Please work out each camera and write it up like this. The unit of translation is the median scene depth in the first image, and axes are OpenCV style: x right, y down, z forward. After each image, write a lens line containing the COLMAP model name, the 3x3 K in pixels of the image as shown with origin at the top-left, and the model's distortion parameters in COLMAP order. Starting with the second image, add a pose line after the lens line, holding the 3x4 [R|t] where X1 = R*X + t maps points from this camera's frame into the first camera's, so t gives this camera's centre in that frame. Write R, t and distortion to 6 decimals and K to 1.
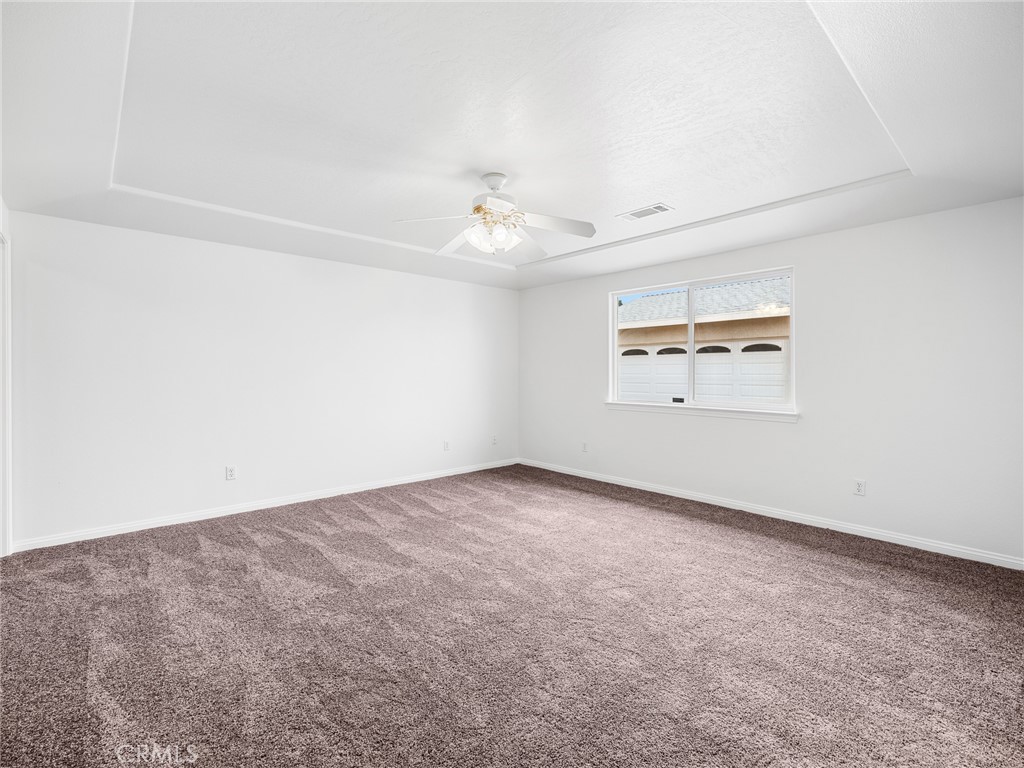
lens RADIAL K [[464.1, 0, 512.0], [0, 464.1, 384.0], [0, 0, 1]] dist [-0.002426, 0.001202]
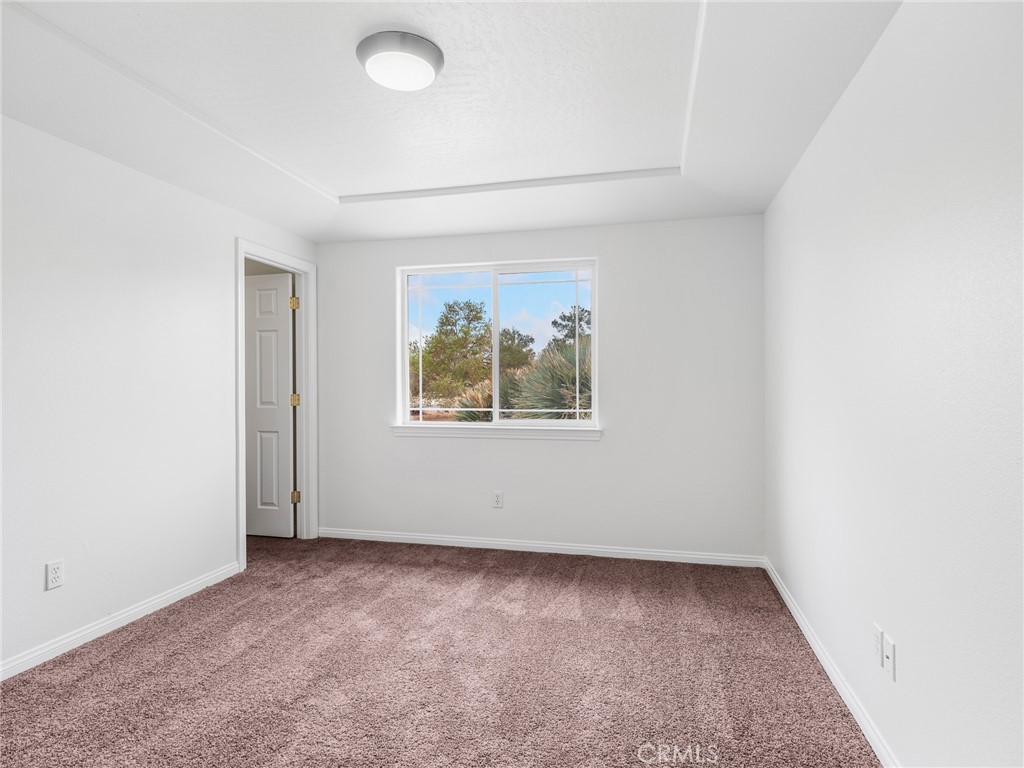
lens RADIAL K [[595.8, 0, 512.0], [0, 595.8, 384.0], [0, 0, 1]] dist [-0.000253, -0.000019]
pose [[0.824971, 0.001172, 0.565173, -0.150261], [0.011357, 0.999762, -0.018650, -0.001789], [-0.565061, 0.021804, 0.824761, 0.185692]]
